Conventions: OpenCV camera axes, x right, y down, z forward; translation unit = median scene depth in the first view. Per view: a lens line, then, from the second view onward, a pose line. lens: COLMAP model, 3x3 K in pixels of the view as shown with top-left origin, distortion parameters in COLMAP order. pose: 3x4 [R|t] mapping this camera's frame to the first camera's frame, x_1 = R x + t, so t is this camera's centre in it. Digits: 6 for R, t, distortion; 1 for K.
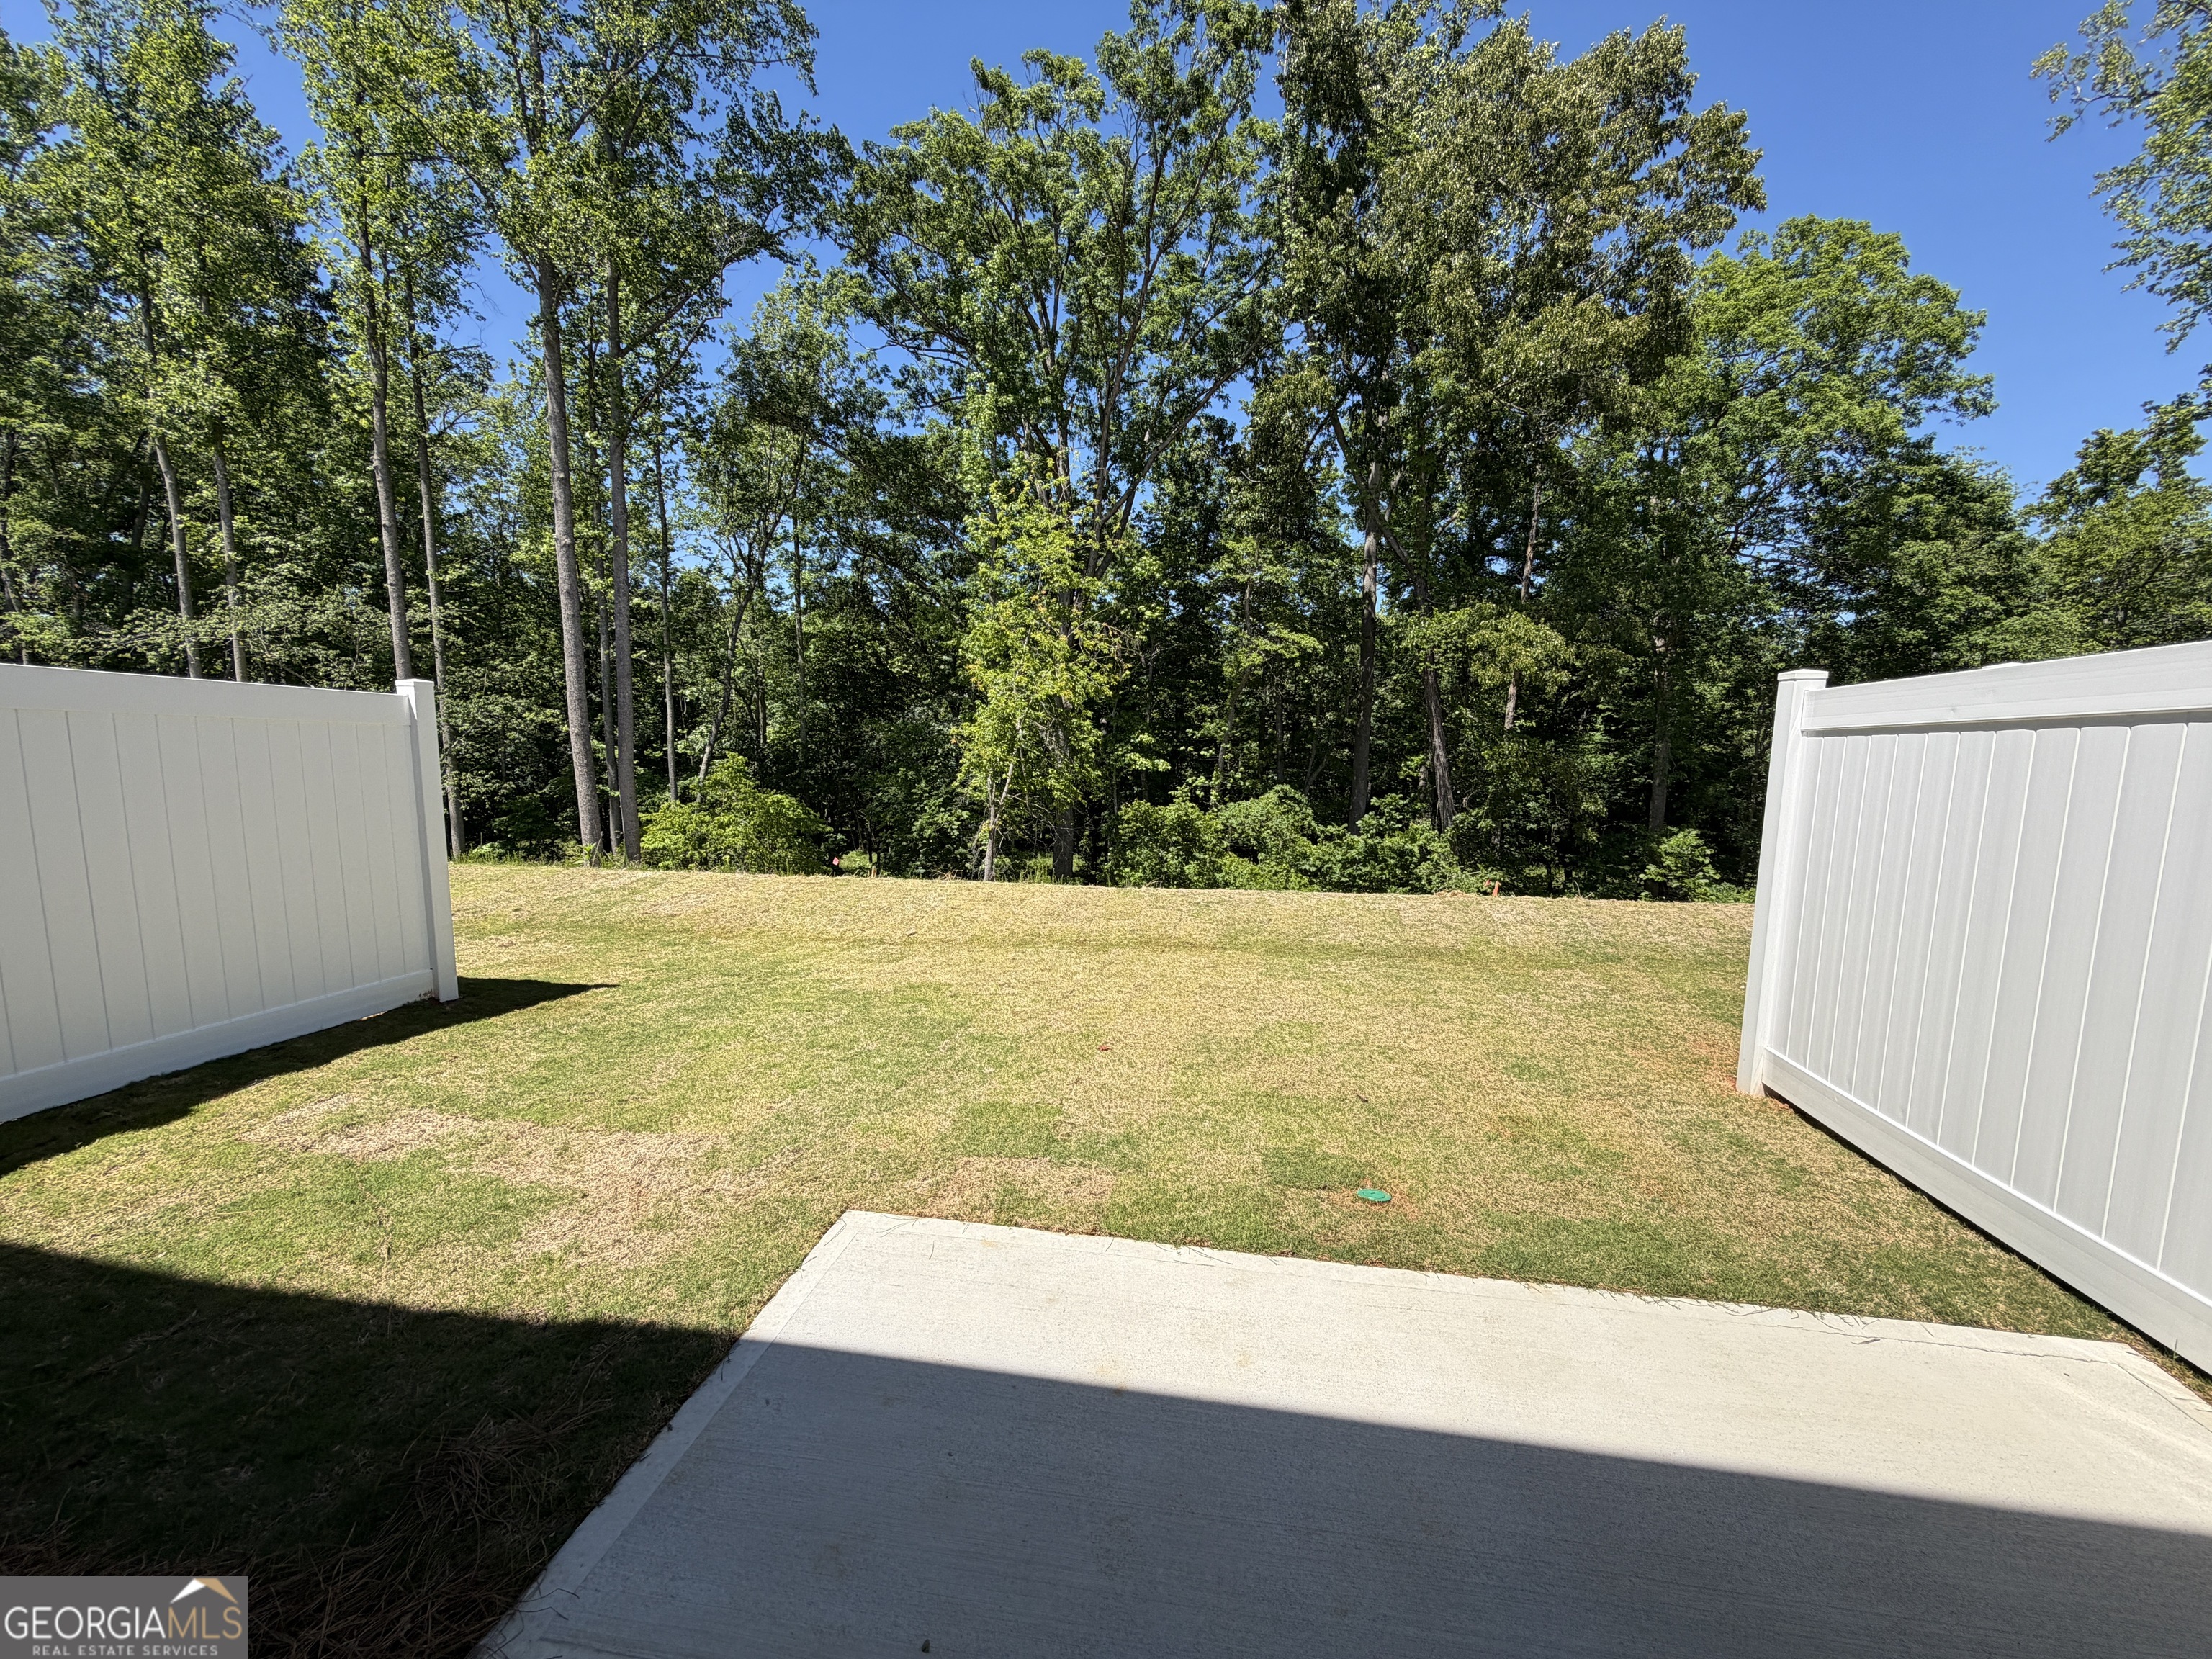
lens RADIAL K [[881.3, 0, 1107.6], [0, 881.3, 841.2], [0, 0, 1]] dist [0.000856, -0.000746]
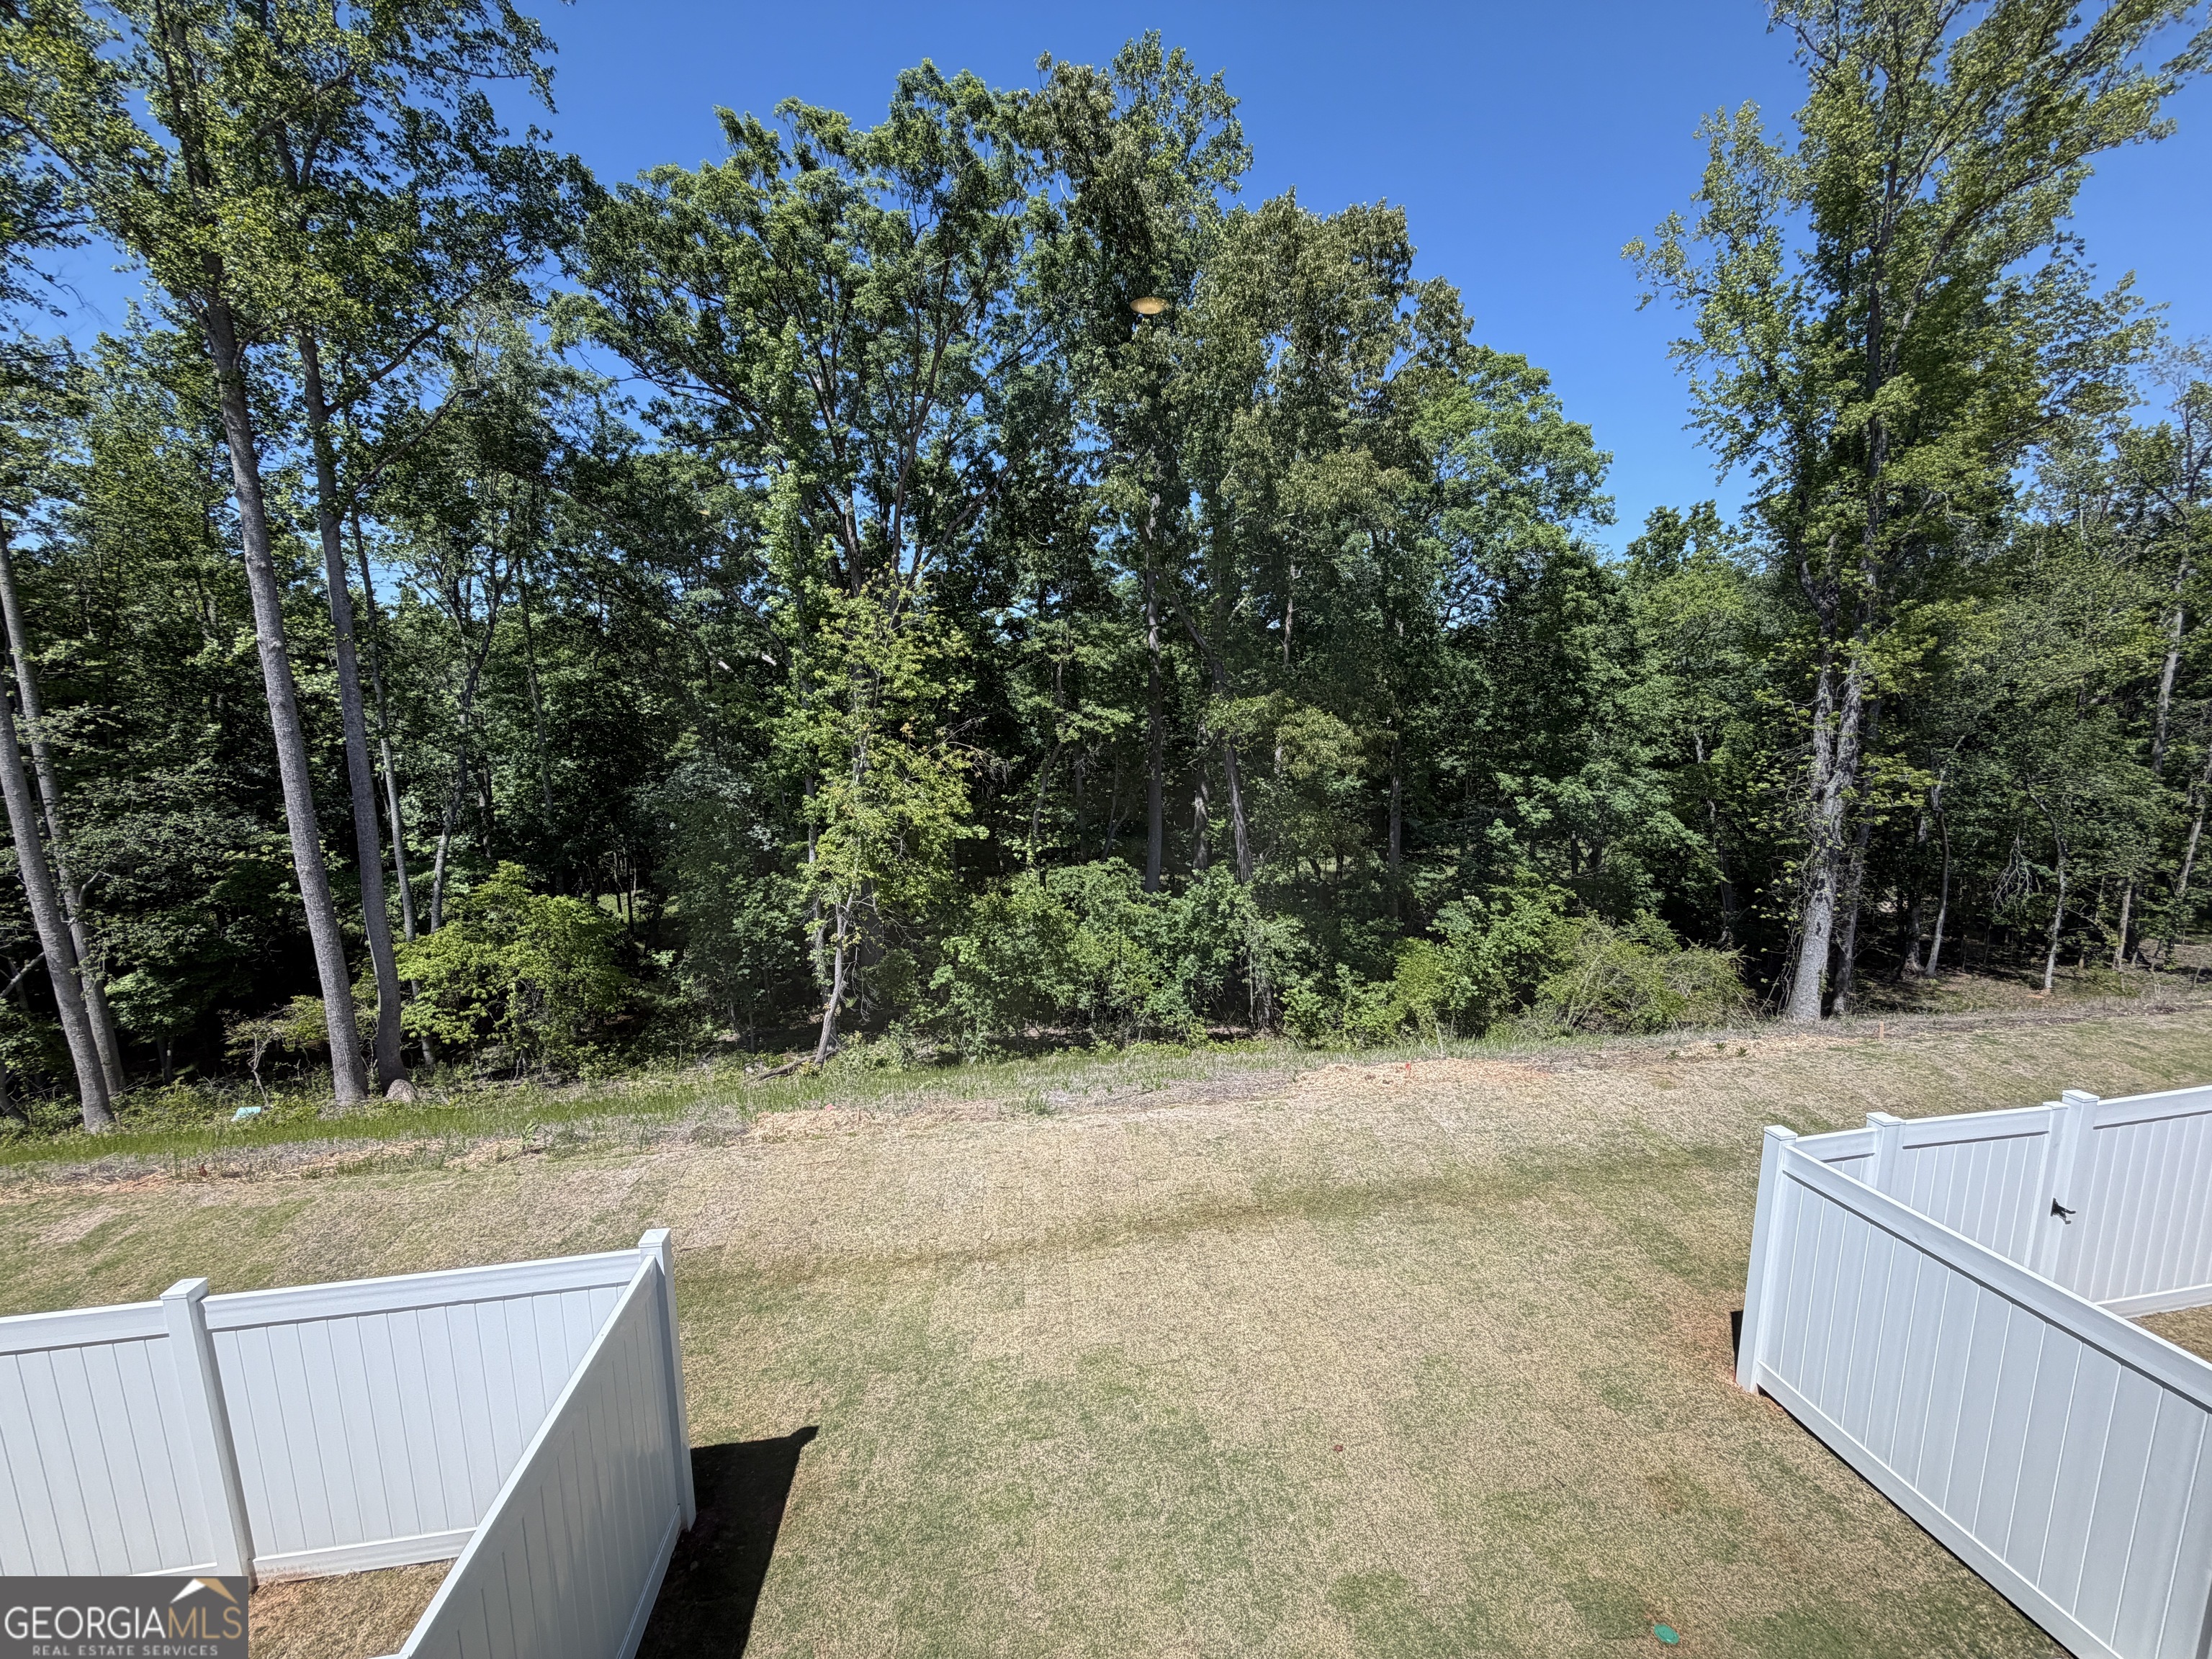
lens RADIAL K [[881.3, 0, 1099.0], [0, 881.3, 828.2], [0, 0, 1]] dist [0.000856, -0.000746]
pose [[0.953402, -0.072422, 0.292882, -0.388420], [0.063999, 0.997217, 0.038253, -0.440574], [-0.294837, -0.017726, 0.955383, -0.054678]]
